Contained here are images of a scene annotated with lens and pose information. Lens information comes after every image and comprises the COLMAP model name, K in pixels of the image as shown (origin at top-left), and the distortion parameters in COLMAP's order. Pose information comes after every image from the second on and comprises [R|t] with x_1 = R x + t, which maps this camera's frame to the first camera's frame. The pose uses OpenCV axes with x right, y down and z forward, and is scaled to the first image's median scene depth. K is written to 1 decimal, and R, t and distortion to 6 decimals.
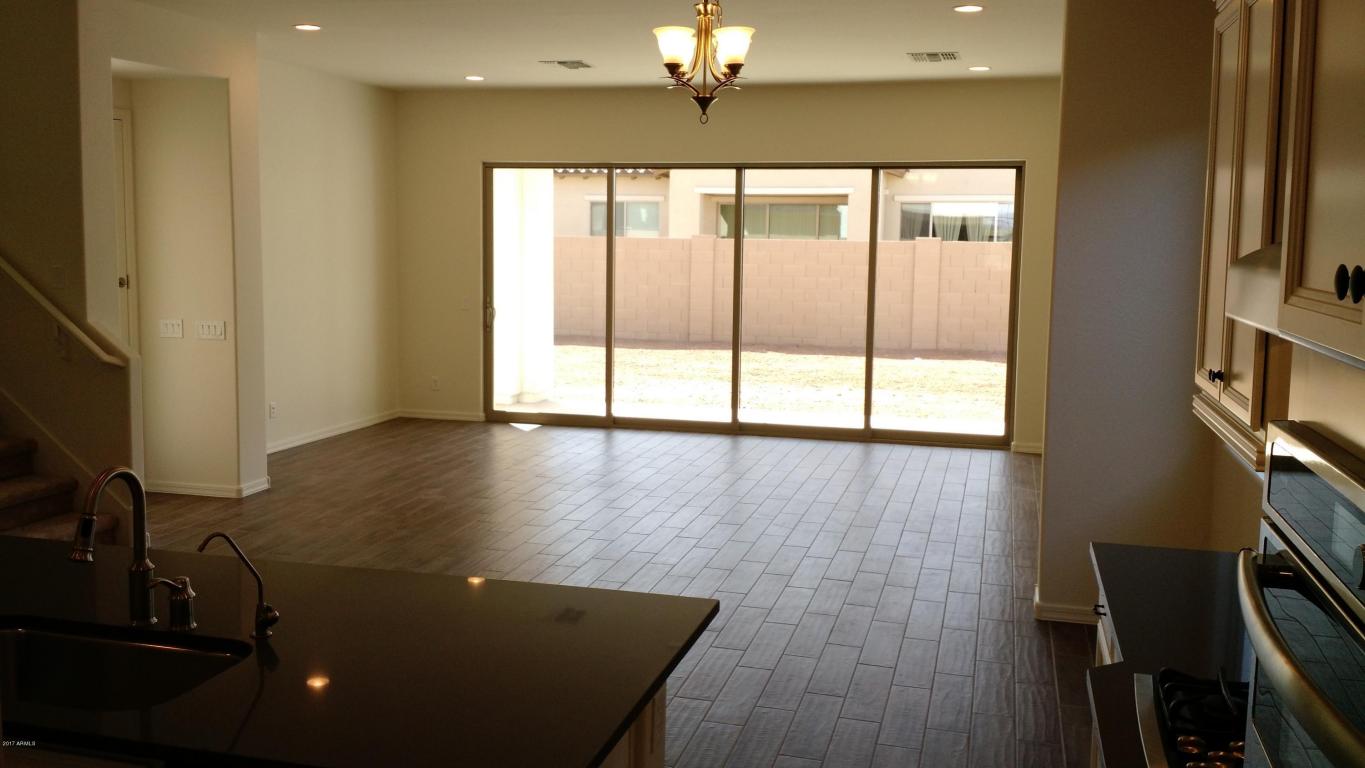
lens RADIAL K [[1262.7, 0, 669.2], [0, 1262.7, 365.5], [0, 0, 1]] dist [0.158220, -0.410584]
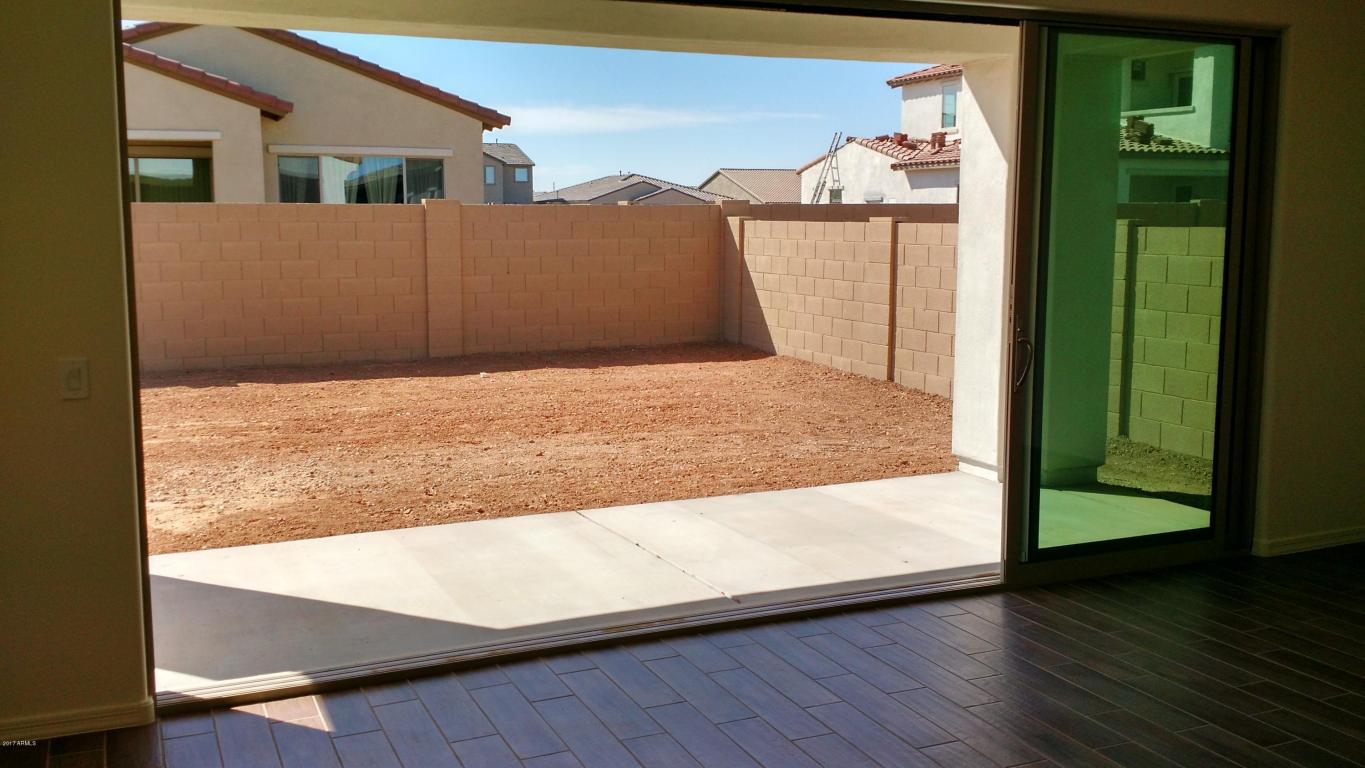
lens RADIAL K [[1255.1, 0, 668.5], [0, 1255.1, 369.5], [0, 0, 1]] dist [0.158190, -0.389330]
pose [[0.781155, -0.093581, 0.617284, -0.245044], [0.079143, 0.995569, 0.050777, -0.056560], [-0.619301, 0.009189, 0.785100, 0.658066]]
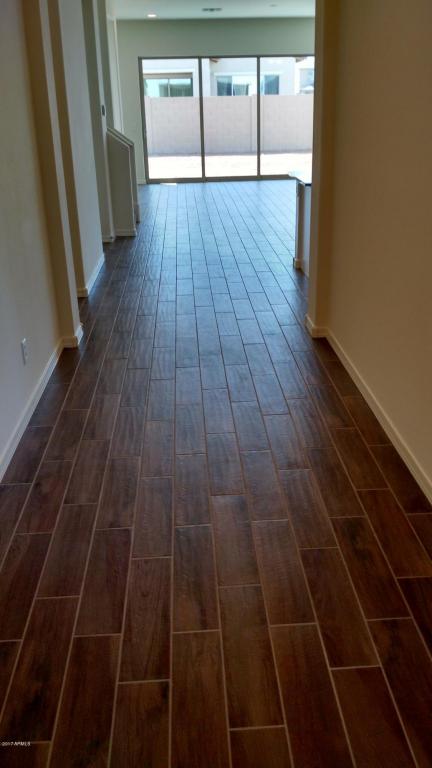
lens RADIAL K [[710.5, 0, 220.4], [0, 710.5, 376.7], [0, 0, 1]] dist [0.158220, -0.410584]
pose [[0.948792, -0.146740, 0.279751, -0.432772], [0.069735, 0.961010, 0.267576, 0.042273], [-0.308108, -0.234366, 0.922032, -0.287982]]
